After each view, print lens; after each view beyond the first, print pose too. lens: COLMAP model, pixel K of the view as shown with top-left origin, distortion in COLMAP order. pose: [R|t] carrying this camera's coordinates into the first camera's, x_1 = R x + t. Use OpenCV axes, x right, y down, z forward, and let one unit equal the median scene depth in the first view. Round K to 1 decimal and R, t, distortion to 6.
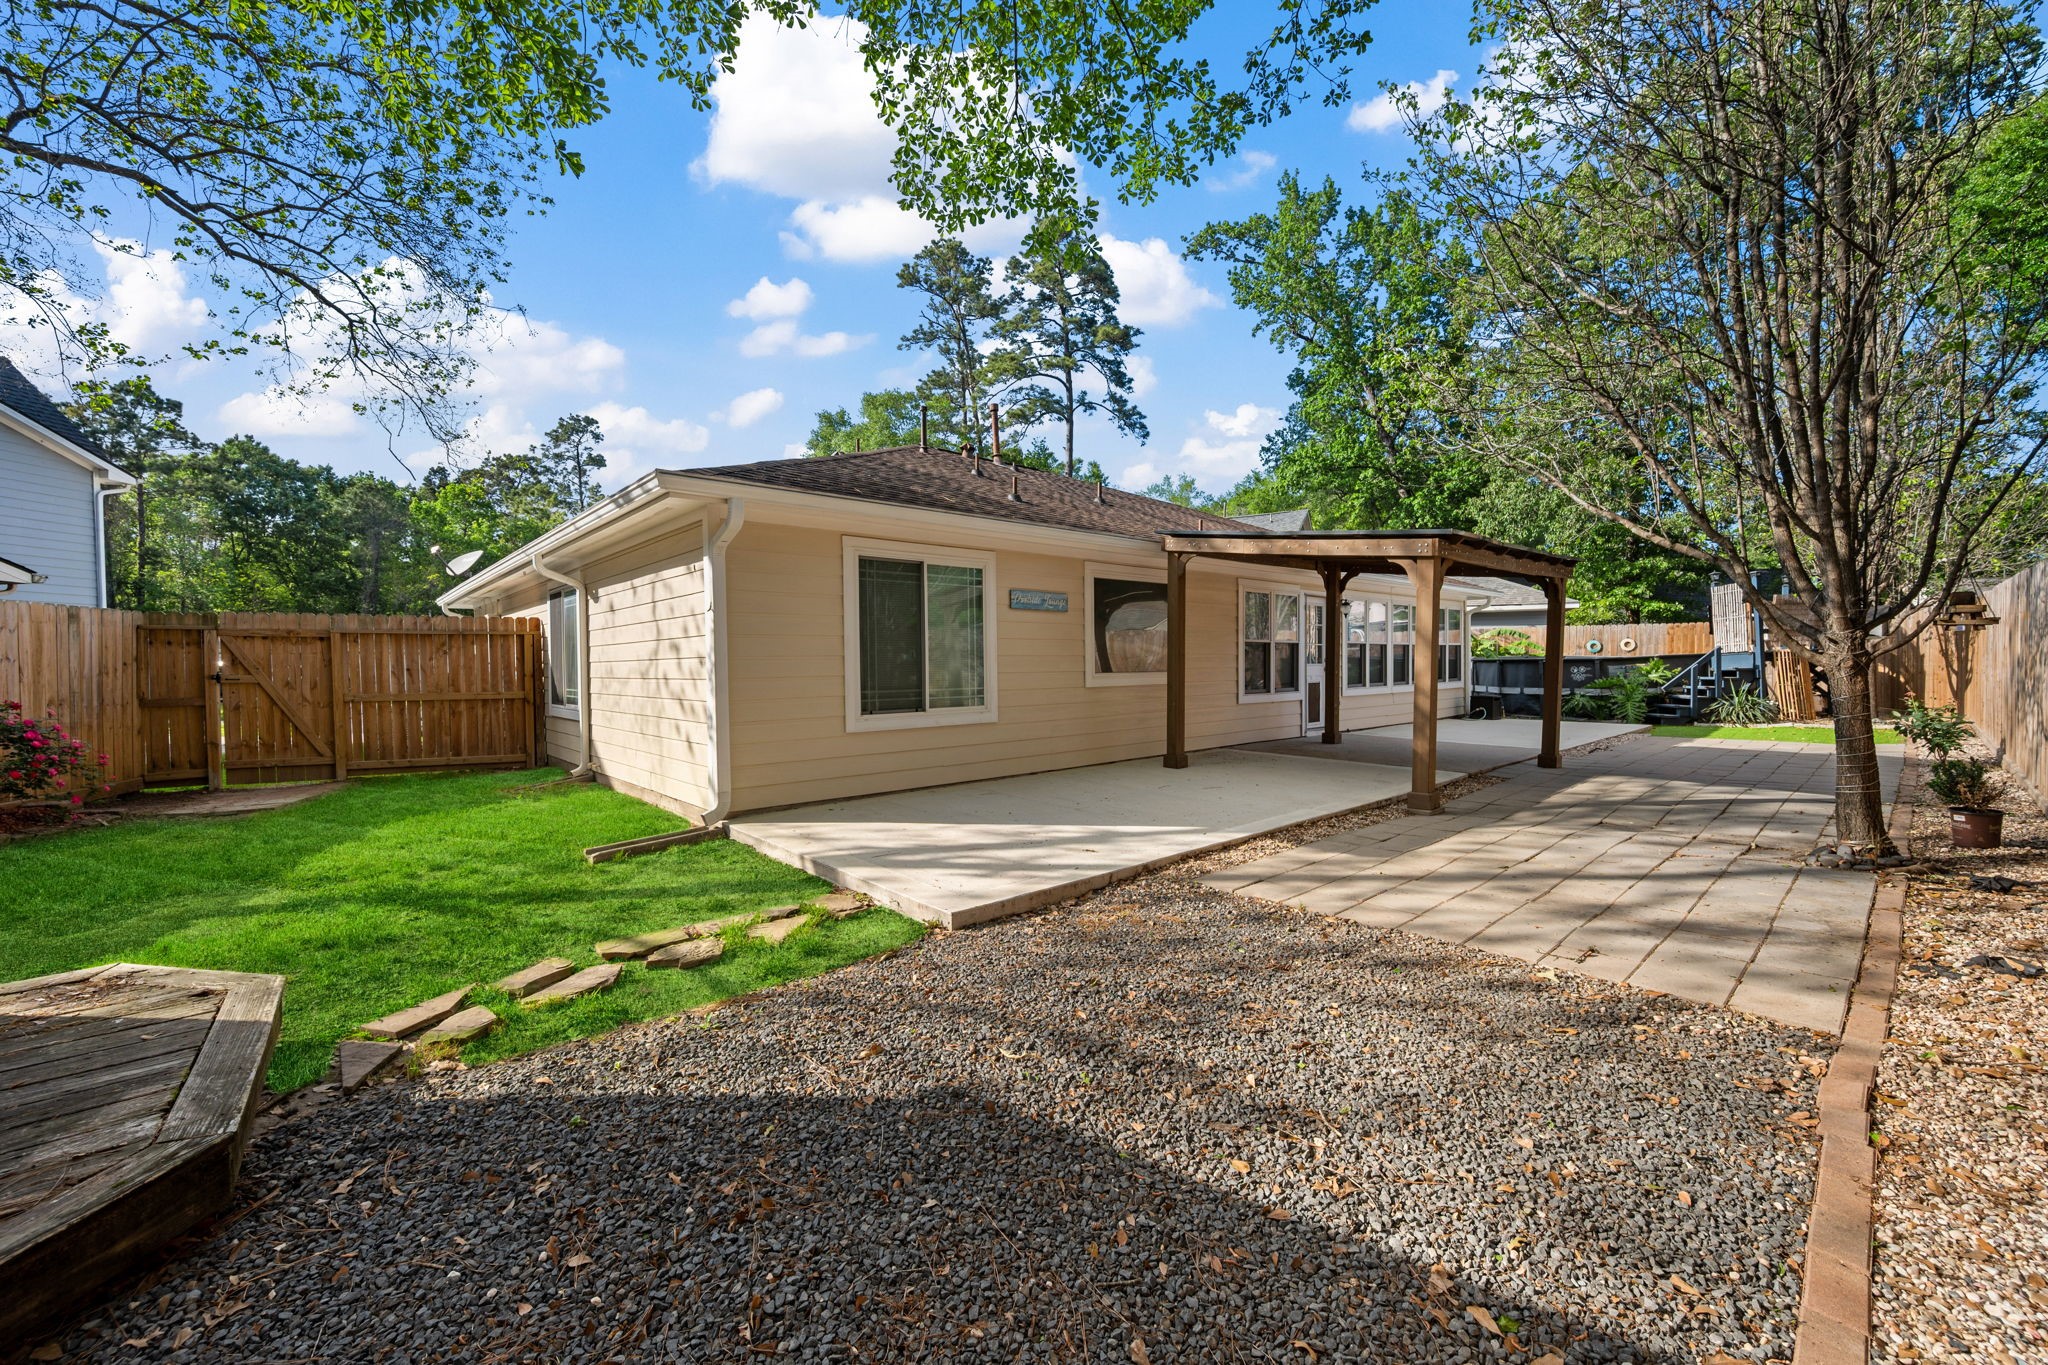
lens RADIAL K [[801.3, 0, 1026.3], [0, 801.3, 670.7], [0, 0, 1]] dist [0.000364, 0.000128]
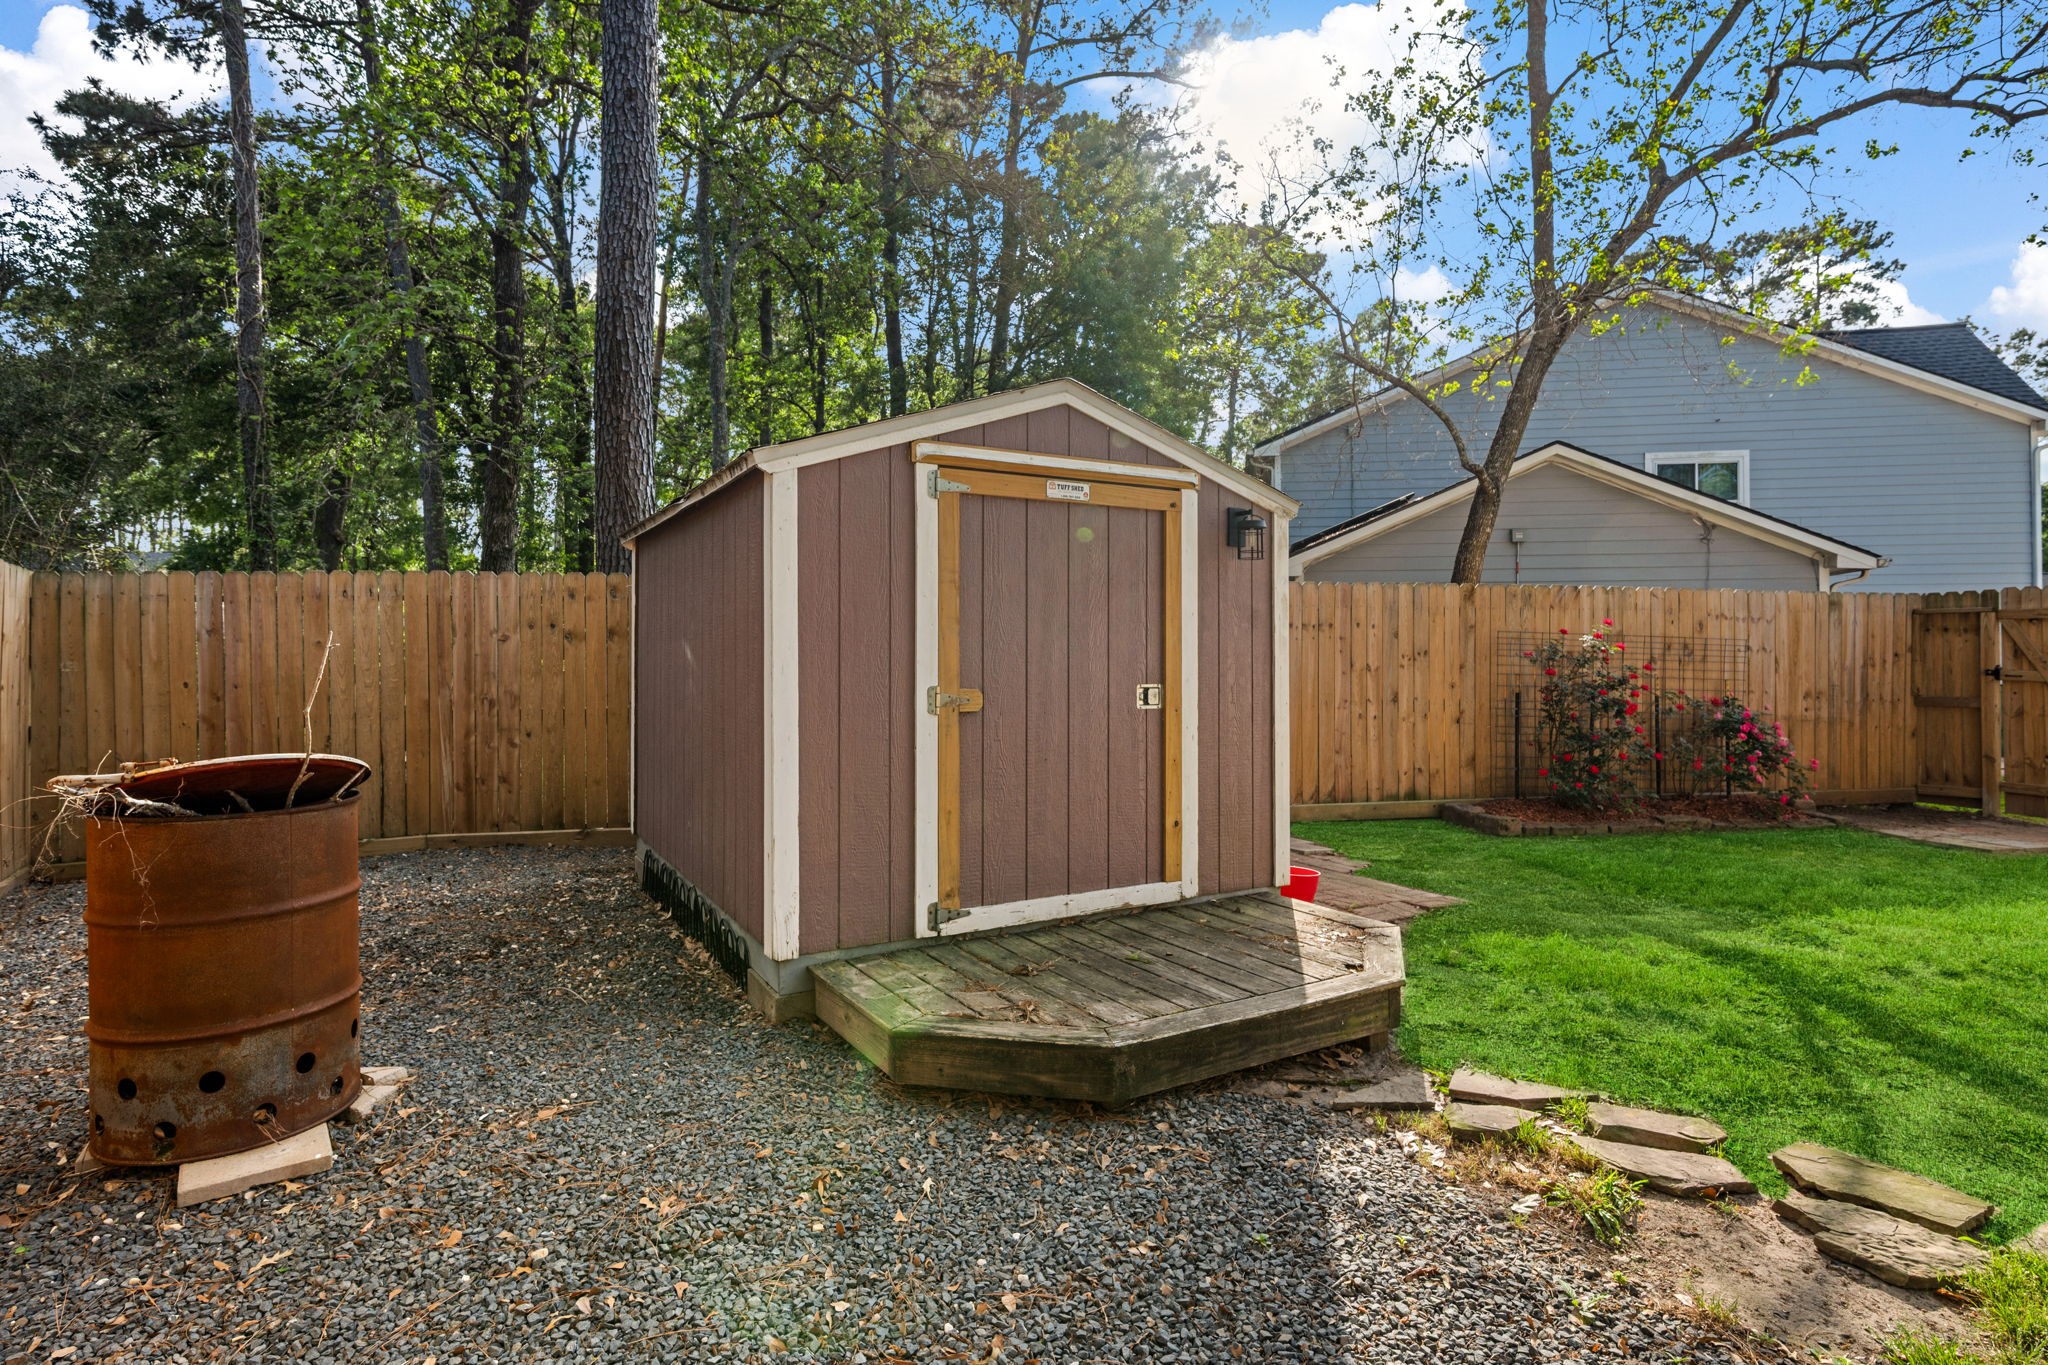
lens RADIAL K [[1028.1, 0, 1024.8], [0, 1028.1, 648.4], [0, 0, 1]] dist [-0.000313, 0.000108]
pose [[-0.128751, 0.001616, -0.991676, 0.277803], [-0.014669, 0.999886, 0.003534, -0.014140], [0.991568, 0.015002, -0.128713, 0.519554]]
